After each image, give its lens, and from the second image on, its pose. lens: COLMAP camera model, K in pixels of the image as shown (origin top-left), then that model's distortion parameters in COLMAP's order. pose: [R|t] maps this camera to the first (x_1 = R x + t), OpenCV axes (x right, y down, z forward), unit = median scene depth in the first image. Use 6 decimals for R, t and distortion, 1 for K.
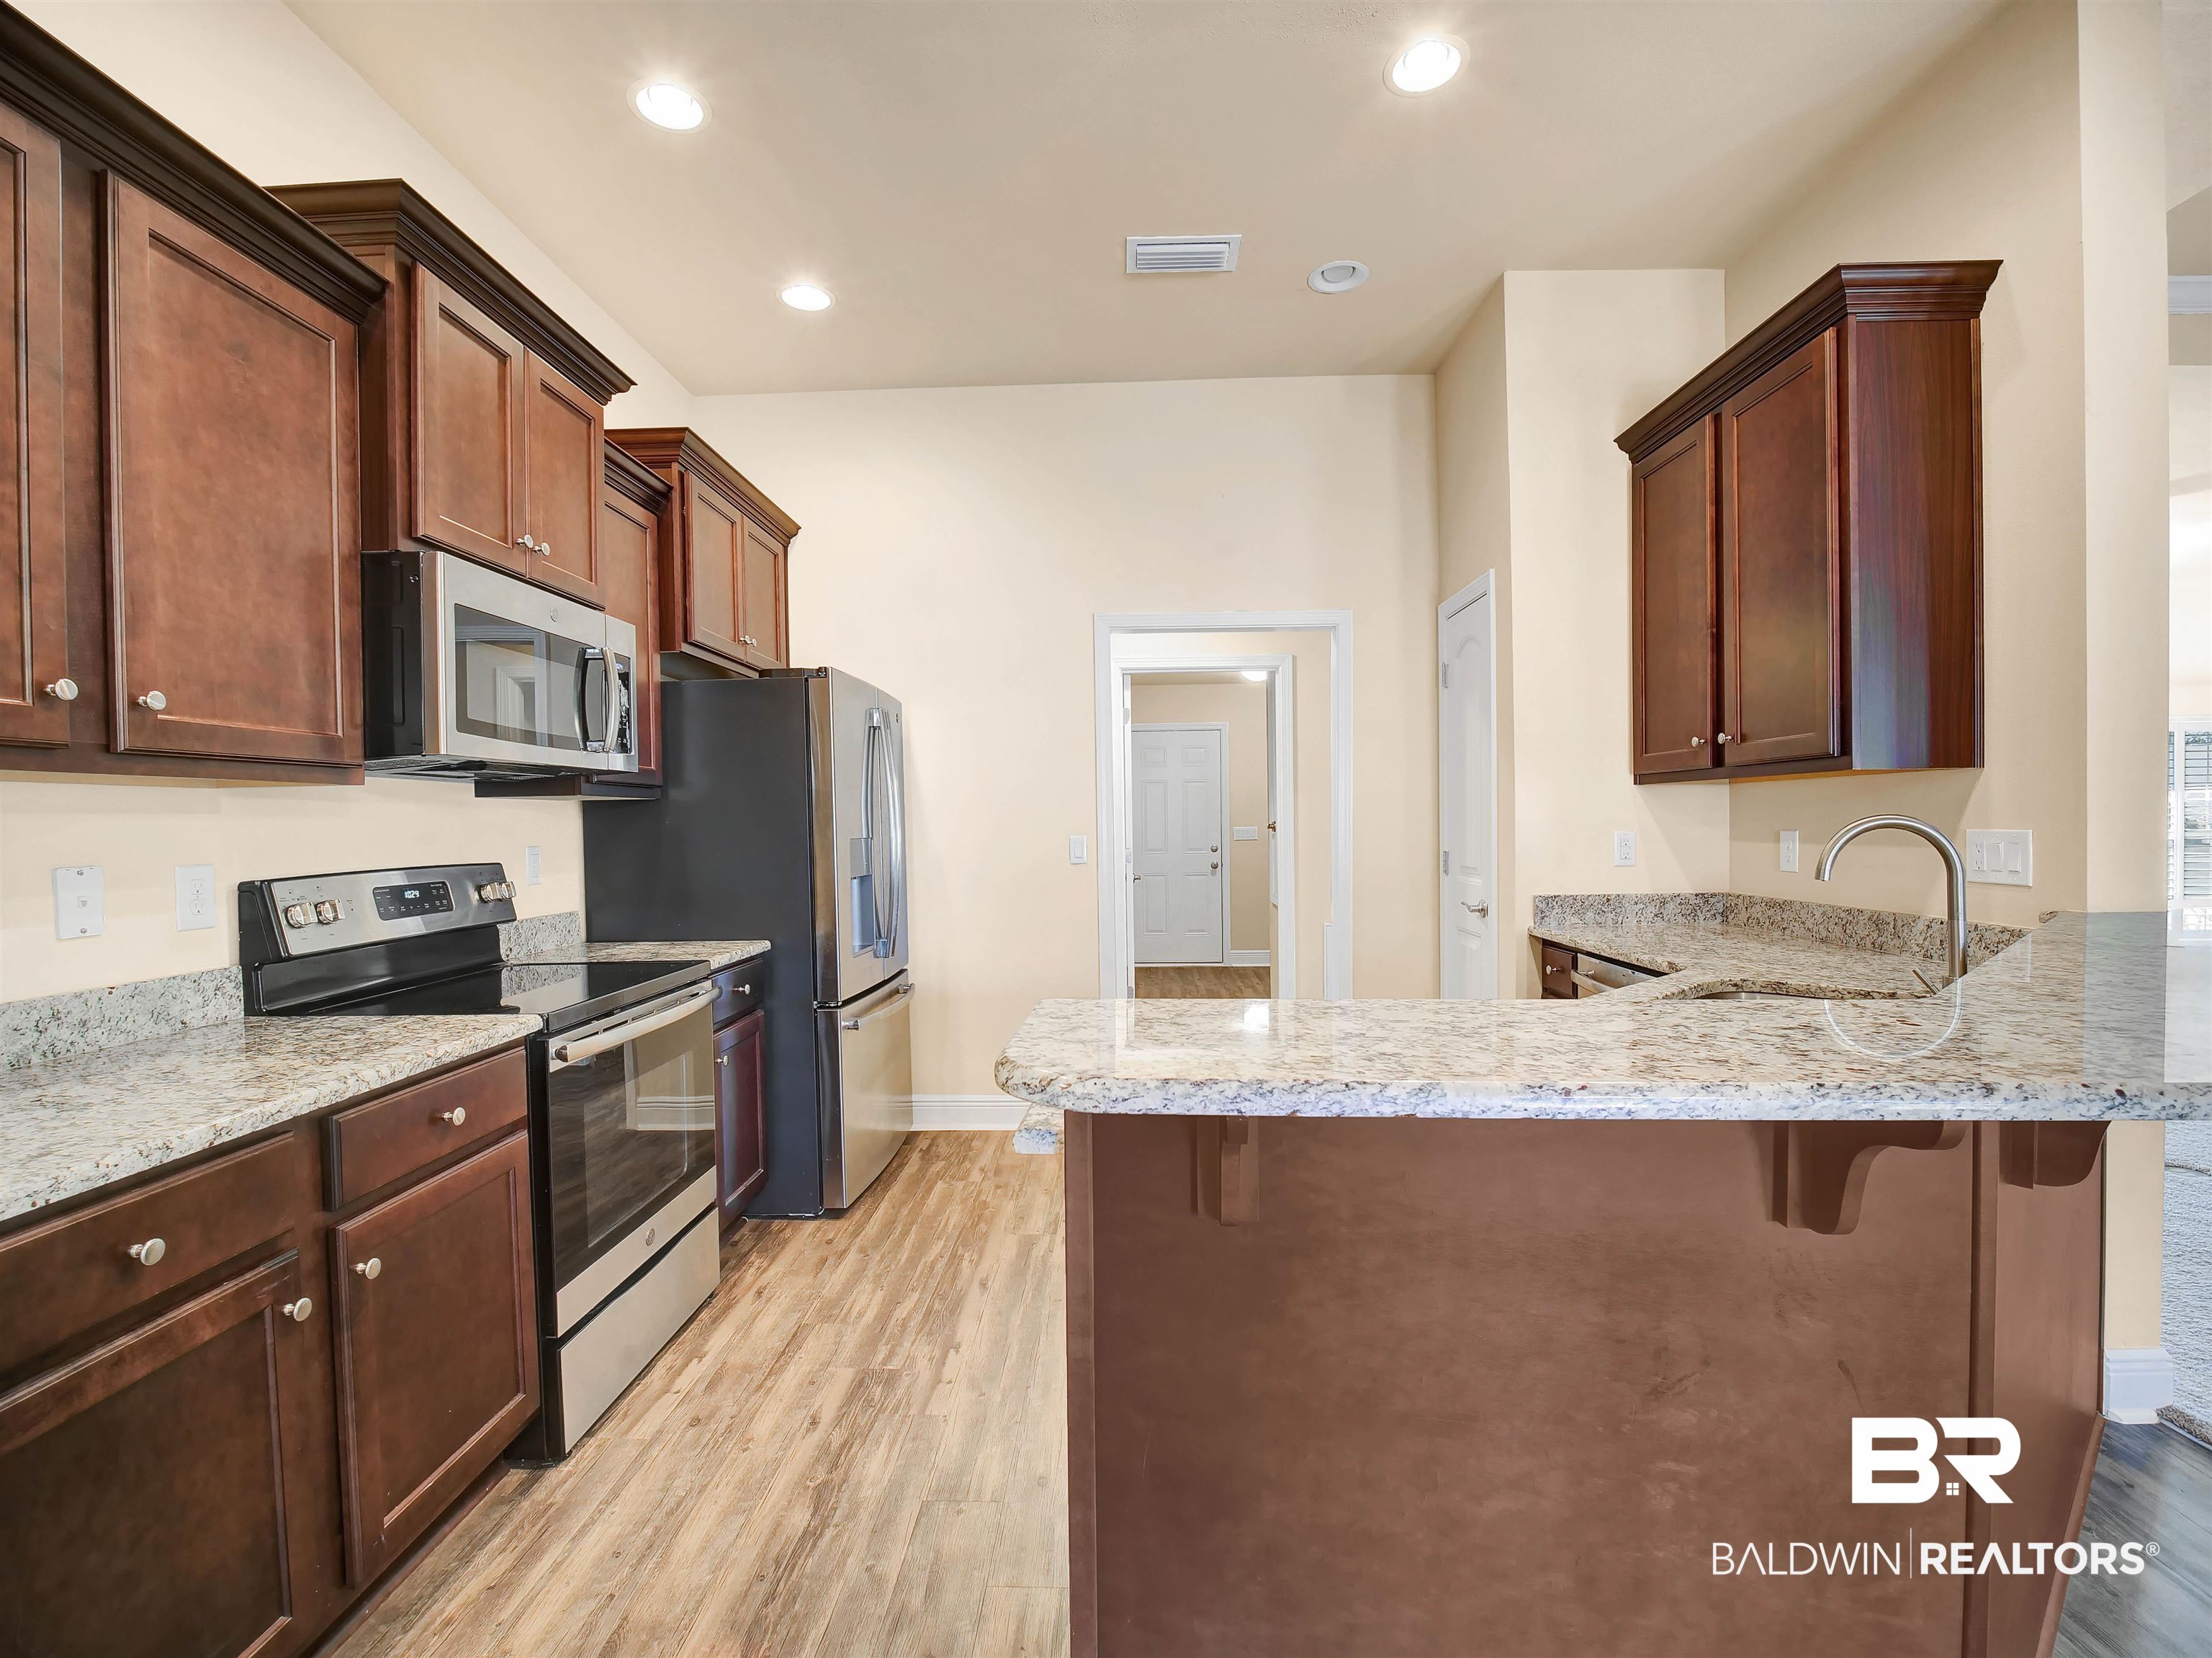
lens RADIAL K [[1010.2, 0, 1102.3], [0, 1010.2, 840.5], [0, 0, 1]] dist [-0.018496, -0.000647]
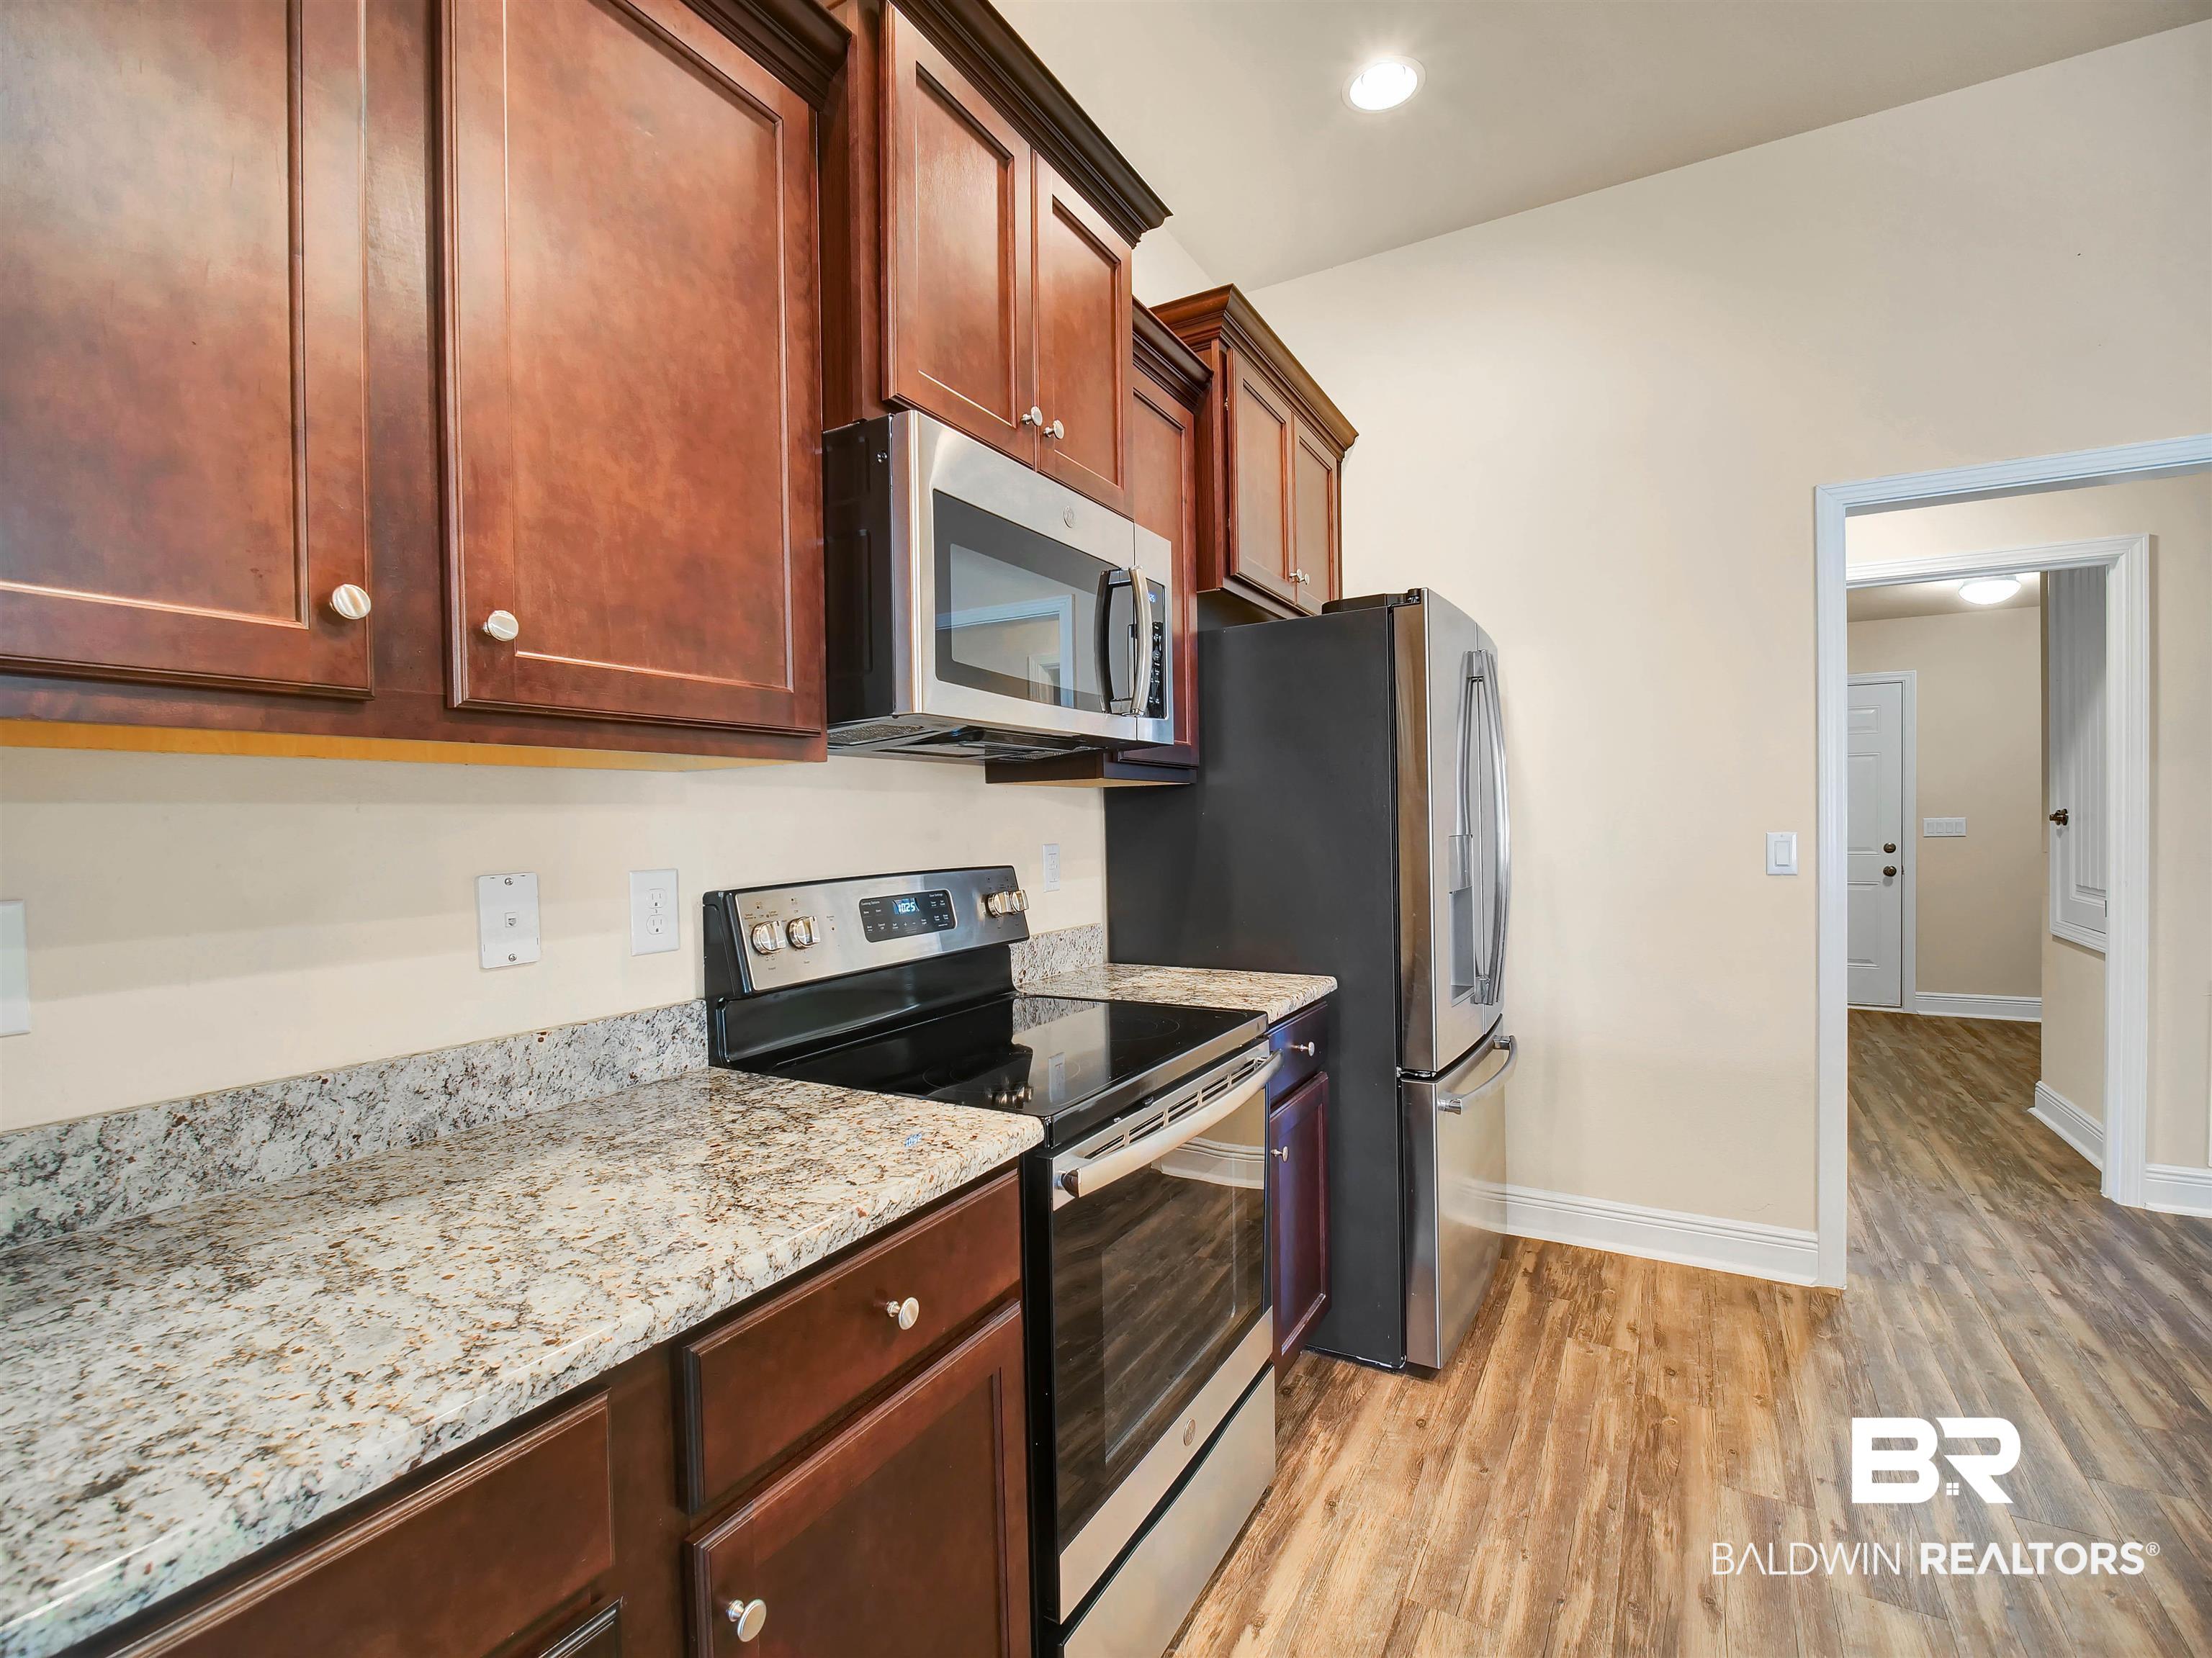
lens RADIAL K [[1010.2, 0, 1102.3], [0, 1010.2, 840.5], [0, 0, 1]] dist [-0.018496, -0.000647]
pose [[0.885370, 0.008687, -0.464807, -0.194199], [-0.005067, 0.999946, 0.009037, -0.006138], [0.464860, -0.005646, 0.885366, 0.382551]]
